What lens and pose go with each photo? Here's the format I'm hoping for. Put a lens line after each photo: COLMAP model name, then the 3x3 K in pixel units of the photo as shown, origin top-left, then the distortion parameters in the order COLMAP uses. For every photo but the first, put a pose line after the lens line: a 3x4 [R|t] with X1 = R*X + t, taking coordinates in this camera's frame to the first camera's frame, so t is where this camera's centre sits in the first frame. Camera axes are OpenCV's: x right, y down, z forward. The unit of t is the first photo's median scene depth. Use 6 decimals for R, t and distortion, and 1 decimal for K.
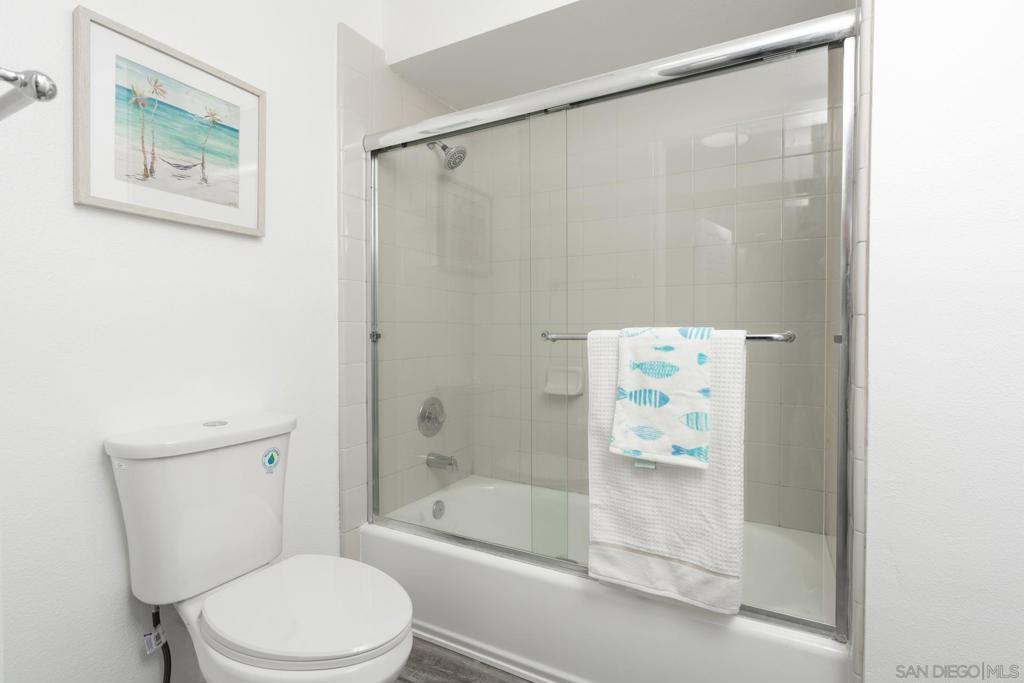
lens RADIAL K [[462.1, 0, 508.9], [0, 462.1, 336.0], [0, 0, 1]] dist [-0.015892, 0.001251]
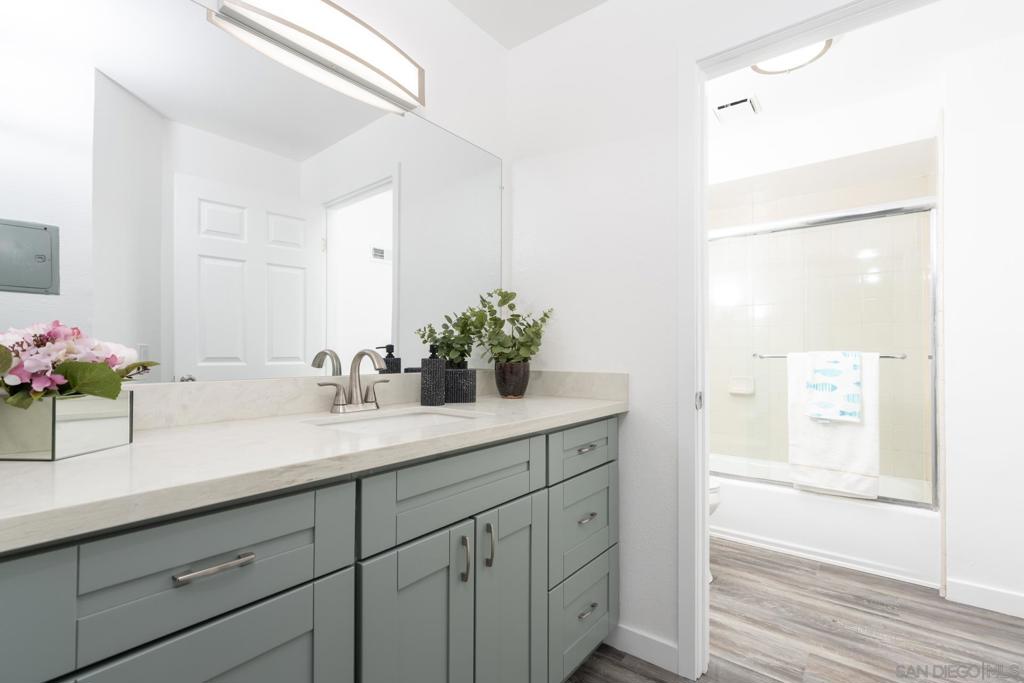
lens RADIAL K [[462.1, 0, 510.0], [0, 462.1, 346.8], [0, 0, 1]] dist [-0.015892, 0.001251]
pose [[0.991589, -0.001810, -0.129417, -0.790507], [-0.001149, 0.999740, -0.022787, 0.008294], [0.129425, 0.022744, 0.991328, -1.138037]]
